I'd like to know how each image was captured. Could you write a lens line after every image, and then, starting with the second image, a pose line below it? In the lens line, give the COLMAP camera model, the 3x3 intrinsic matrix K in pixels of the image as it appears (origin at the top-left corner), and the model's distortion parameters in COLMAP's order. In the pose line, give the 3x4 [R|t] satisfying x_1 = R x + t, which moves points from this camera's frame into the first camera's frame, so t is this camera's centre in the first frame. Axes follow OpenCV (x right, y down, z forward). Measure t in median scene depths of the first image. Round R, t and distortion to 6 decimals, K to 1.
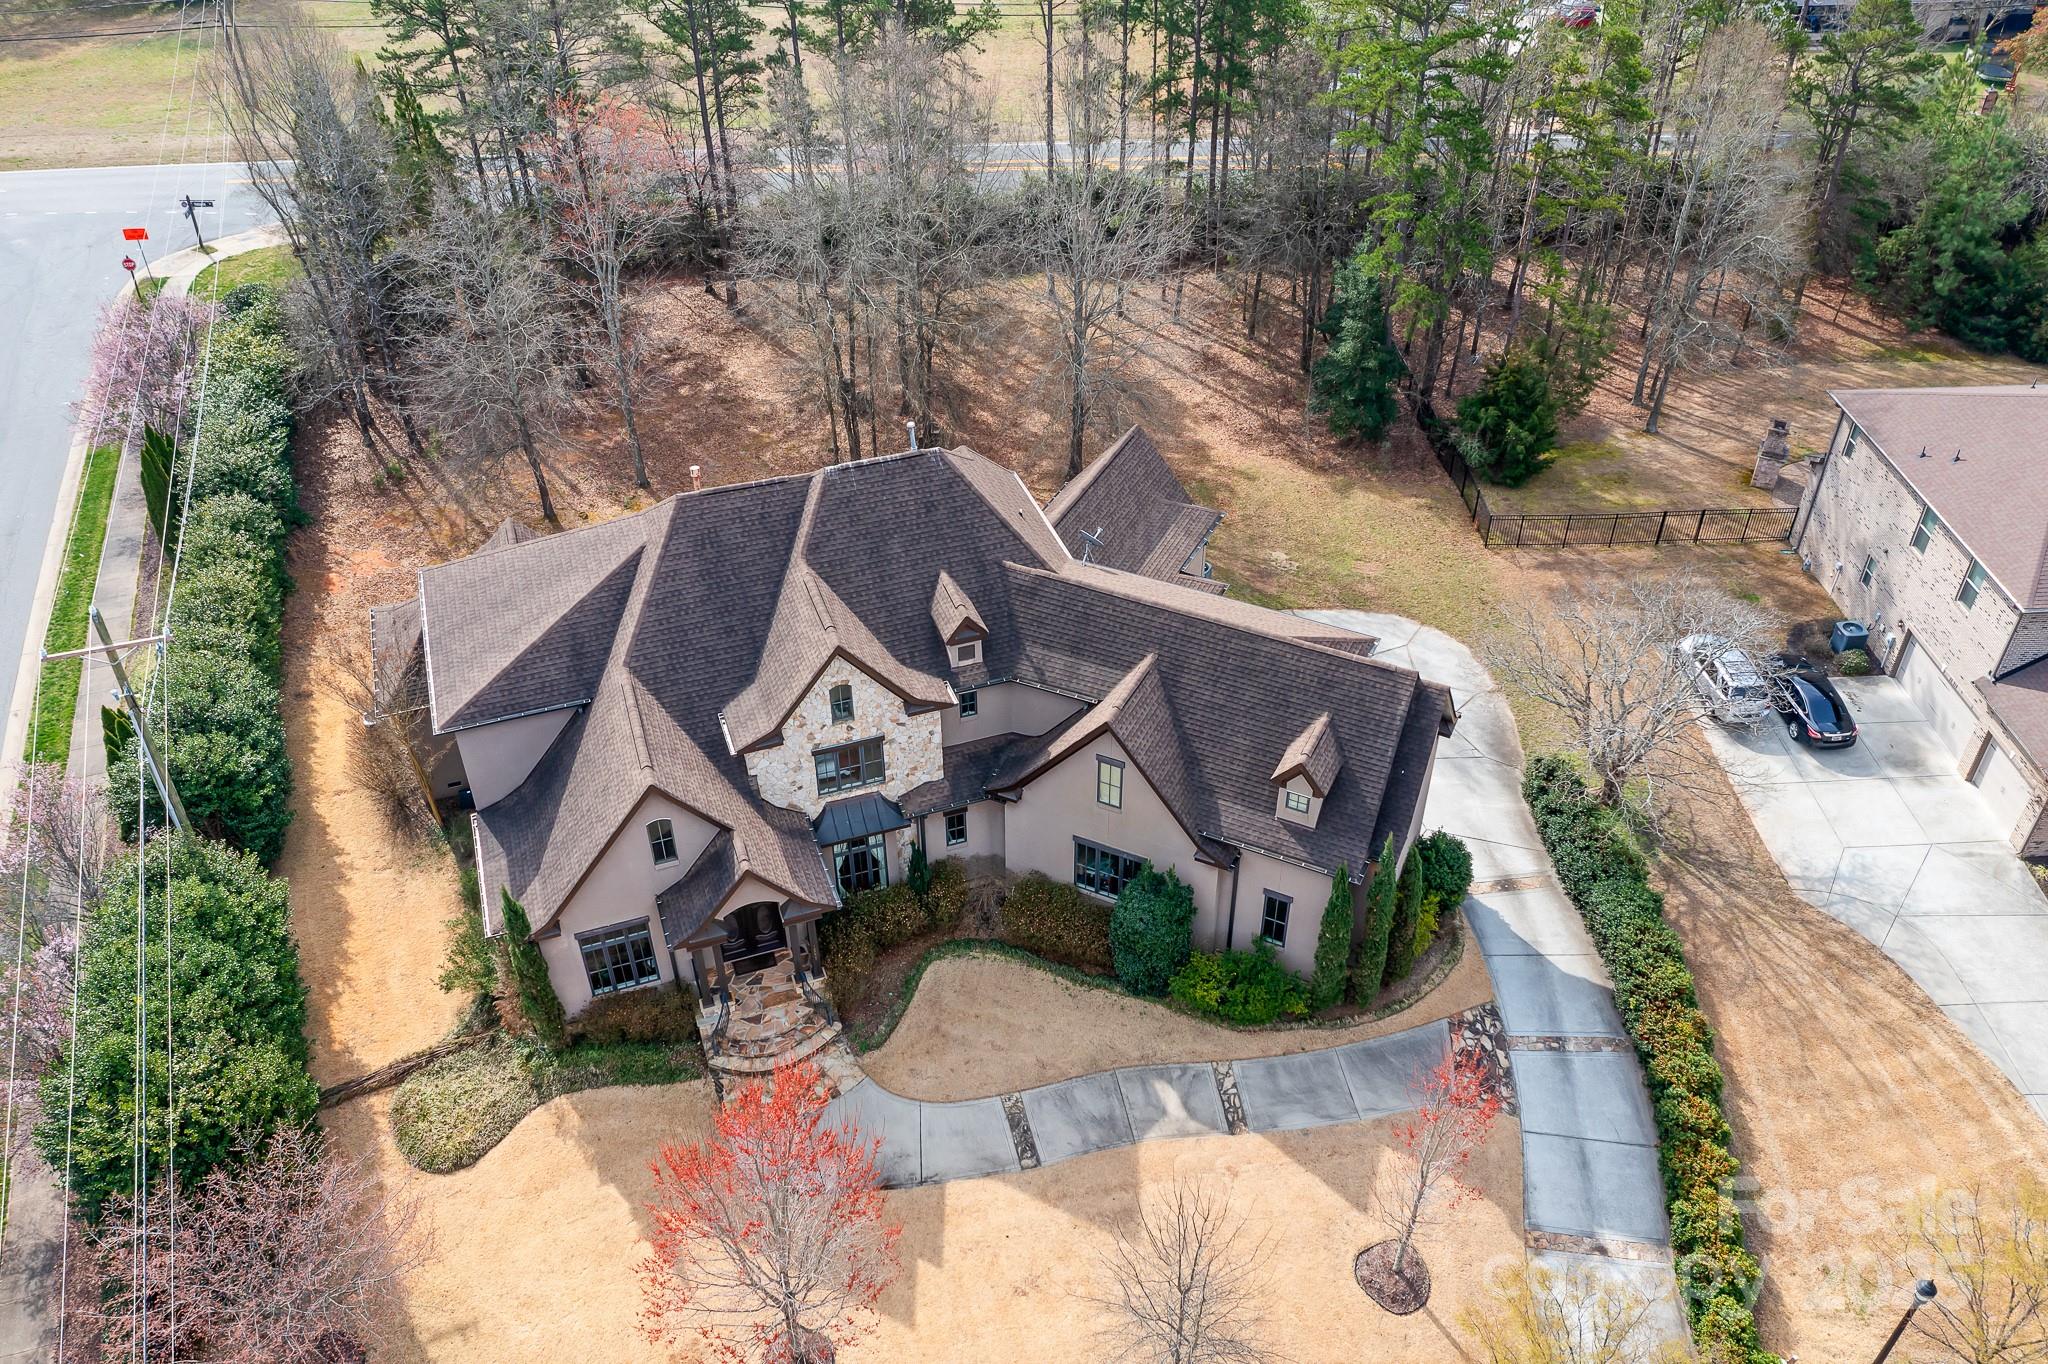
lens RADIAL K [[1633.3, 0, 1049.5], [0, 1633.3, 654.0], [0, 0, 1]] dist [-0.023484, 0.003393]
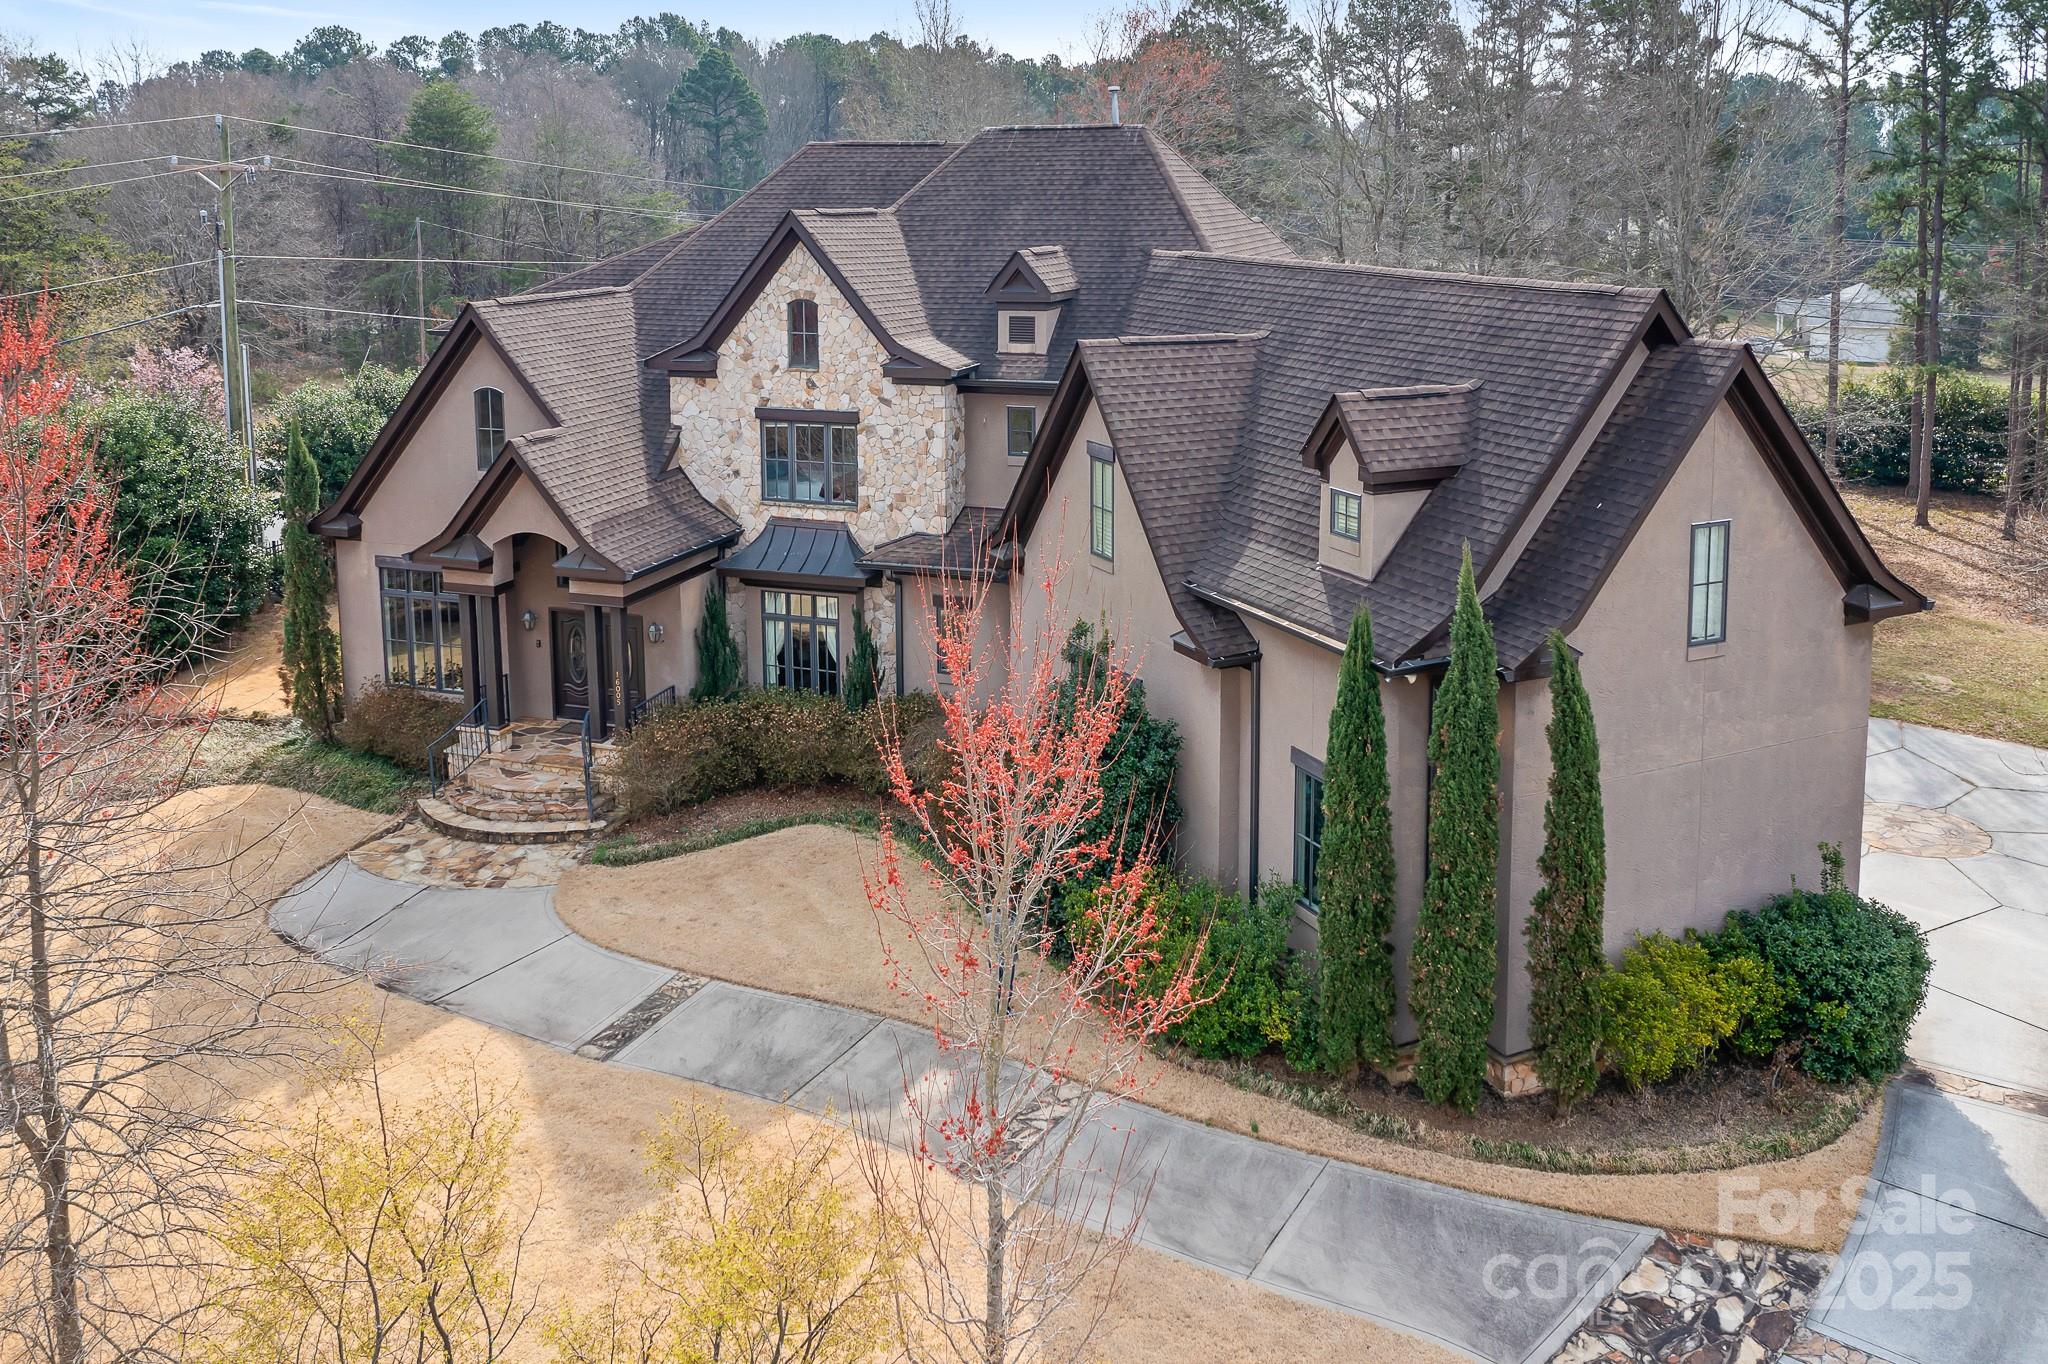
lens RADIAL K [[1681.9, 0, 1033.7], [0, 1681.9, 393.8], [0, 0, 1]] dist [-0.017952, 0.004018]
pose [[0.780240, 0.076354, -0.620803, 0.365647], [-0.374384, 0.852101, -0.365732, 0.261652], [0.501062, 0.517777, 0.693429, 0.578826]]
